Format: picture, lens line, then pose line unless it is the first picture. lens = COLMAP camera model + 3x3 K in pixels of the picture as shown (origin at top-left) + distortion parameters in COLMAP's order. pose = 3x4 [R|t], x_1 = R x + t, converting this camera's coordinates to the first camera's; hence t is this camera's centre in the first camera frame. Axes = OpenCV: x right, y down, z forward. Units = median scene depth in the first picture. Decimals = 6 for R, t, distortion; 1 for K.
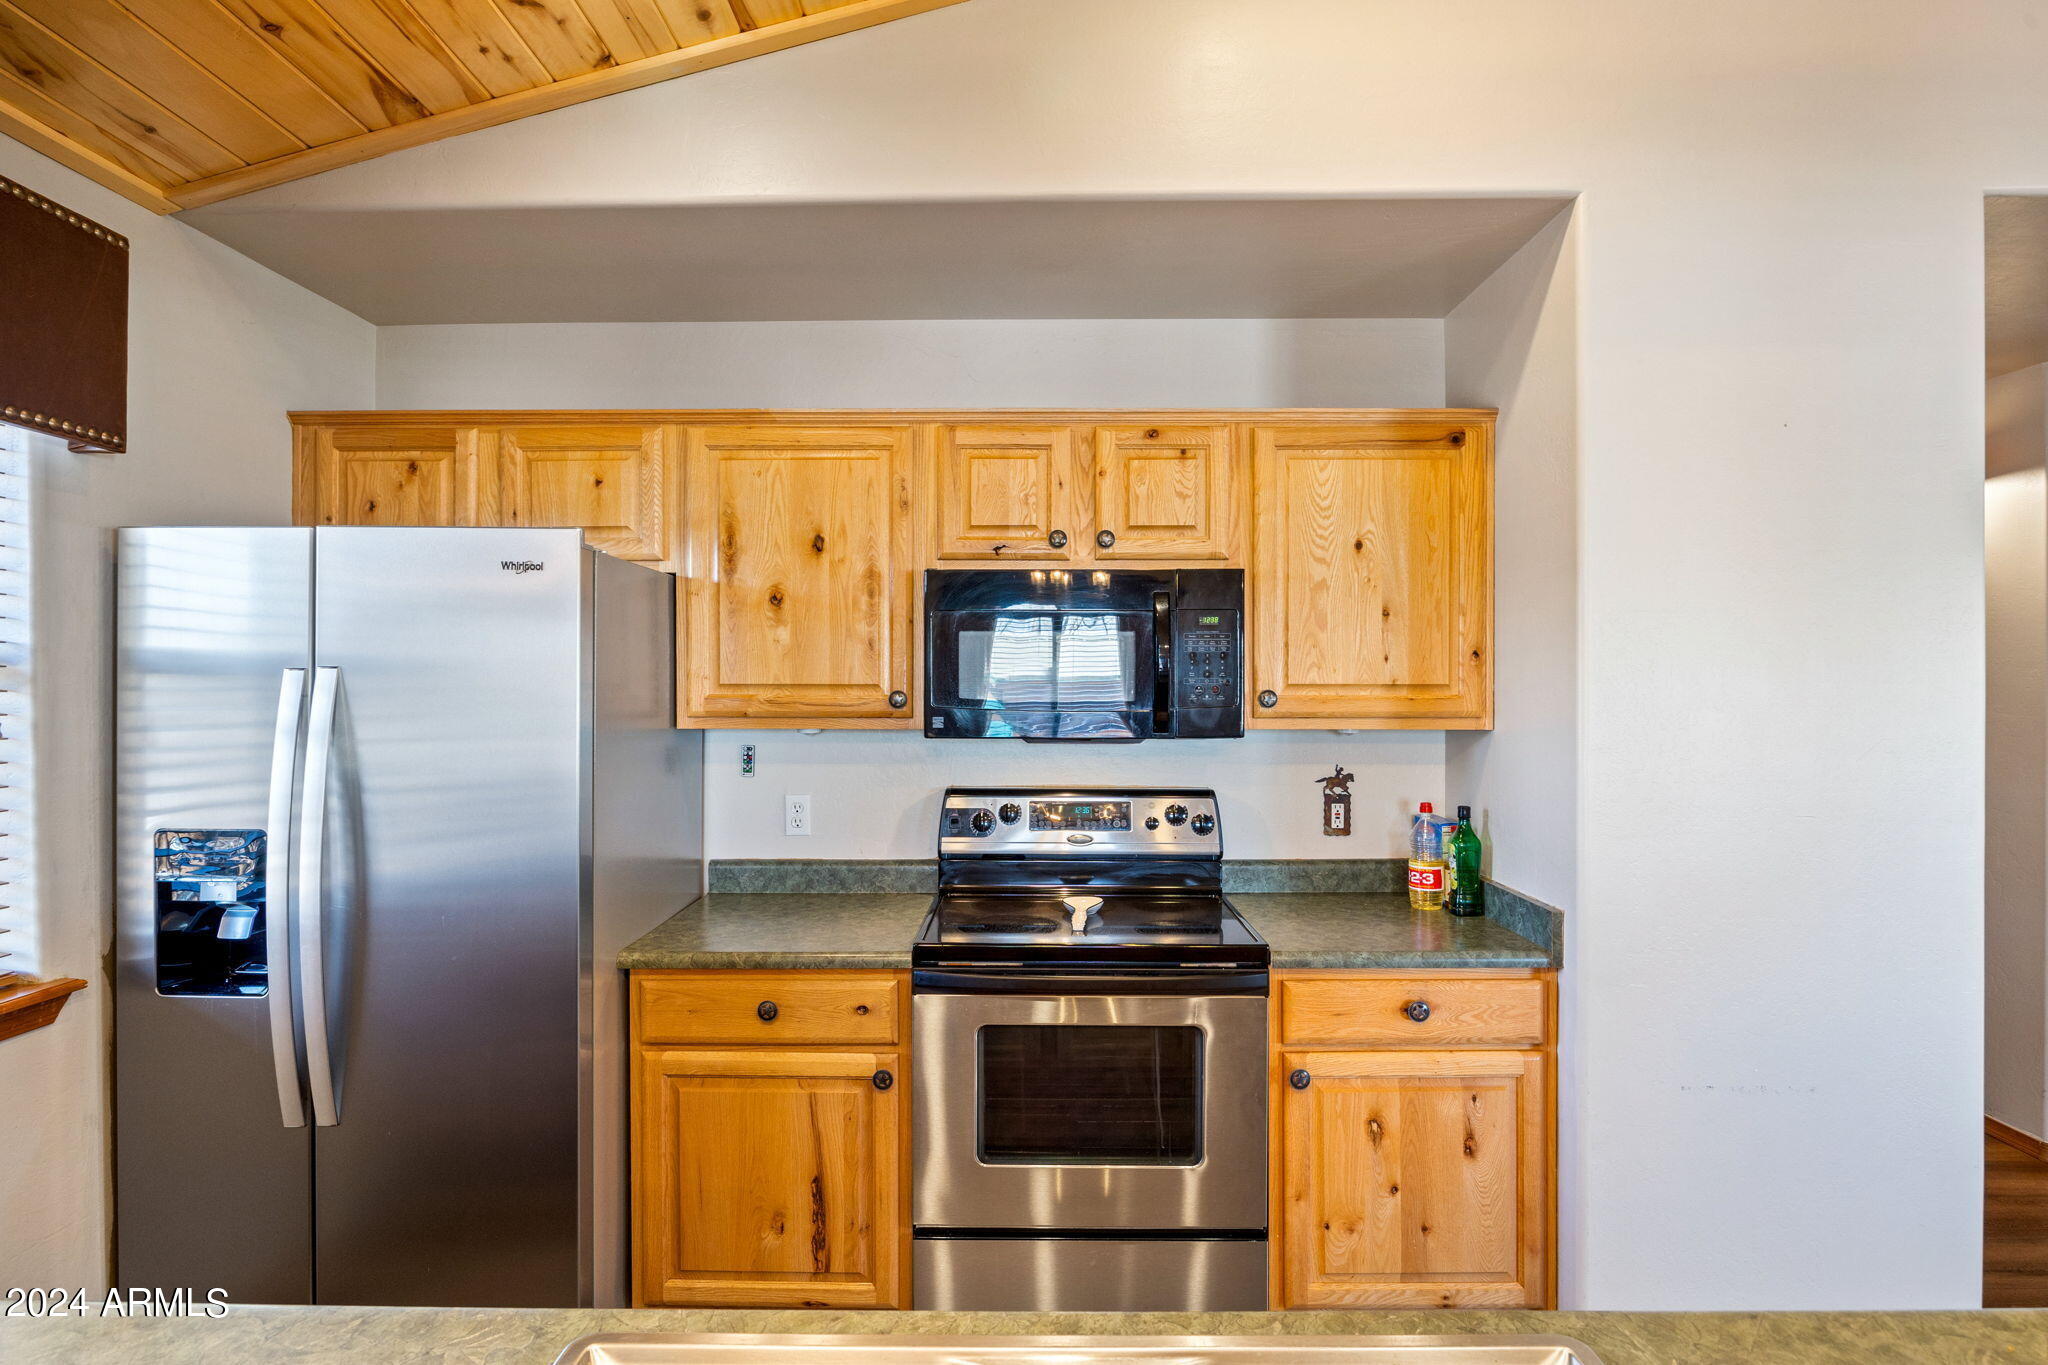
lens RADIAL K [[1030.6, 0, 1017.3], [0, 1030.6, 684.9], [0, 0, 1]] dist [-0.015862, 0.000070]
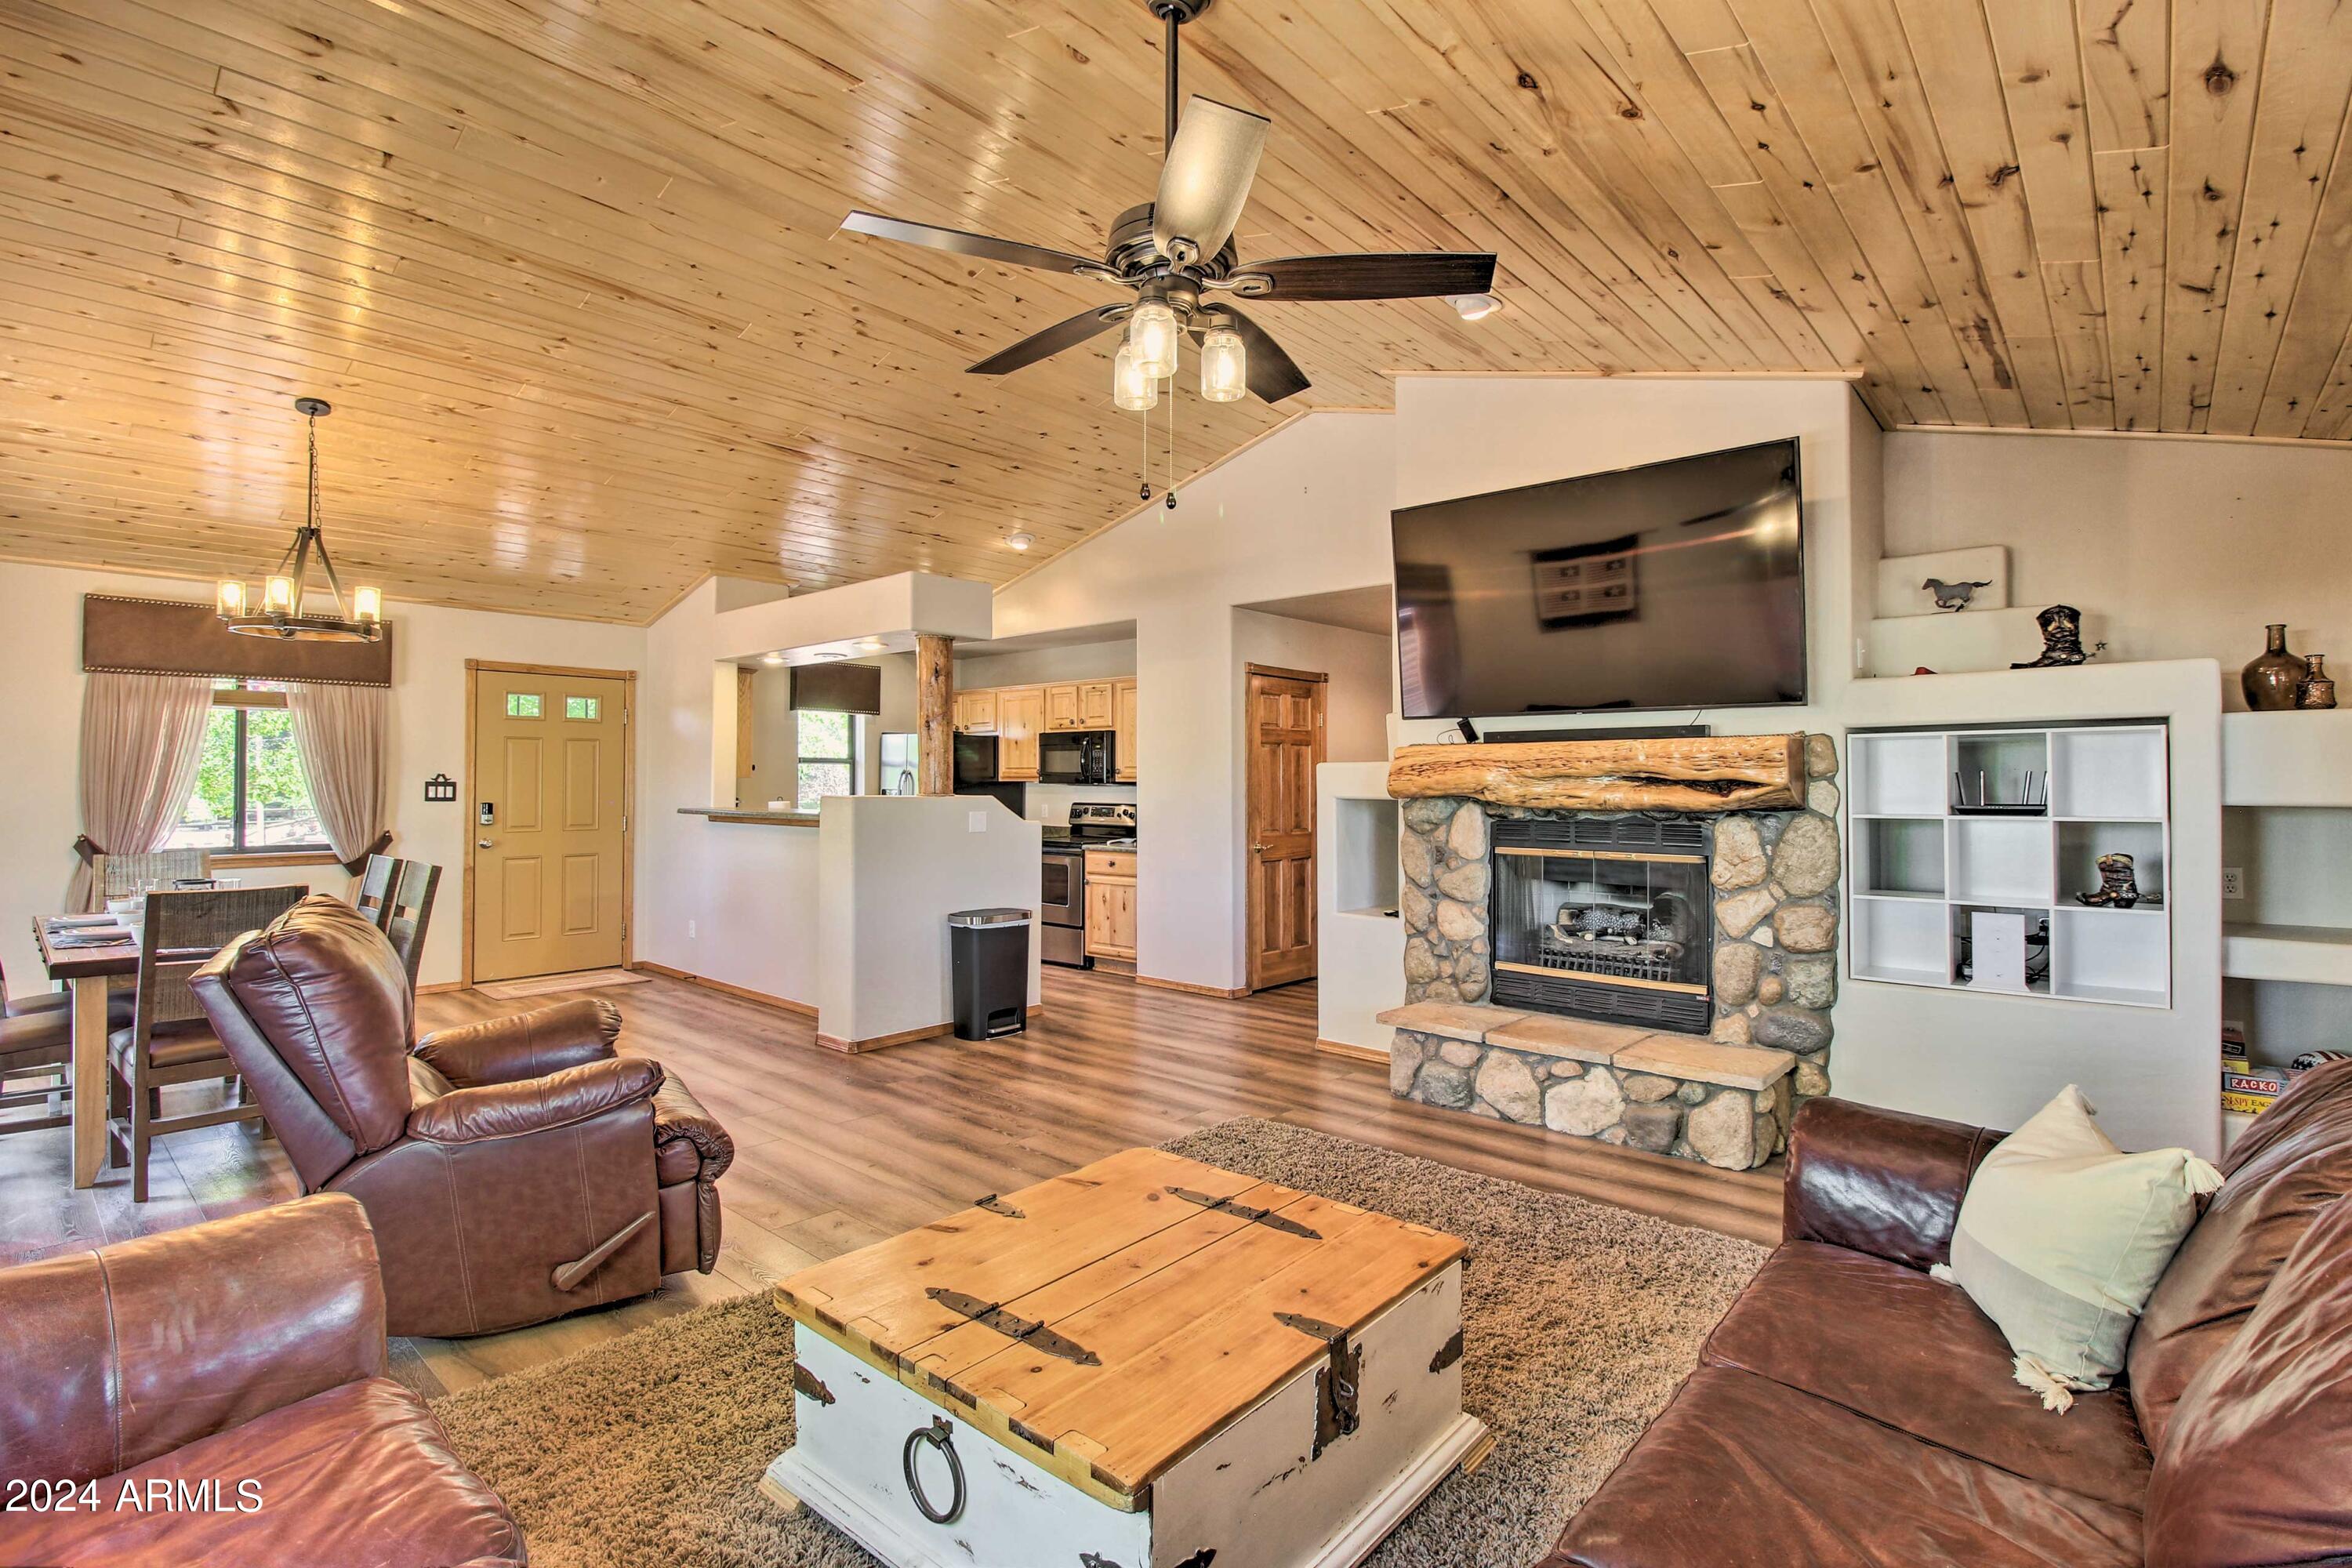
lens RADIAL K [[1084.6, 0, 1196.6], [0, 1084.6, 766.1], [0, 0, 1]] dist [0.001138, -0.014404]
pose [[0.759207, -0.007225, -0.650809, 2.511889], [-0.002559, 0.999898, -0.014086, 0.042733], [0.650845, 0.012359, 0.759110, -1.297636]]
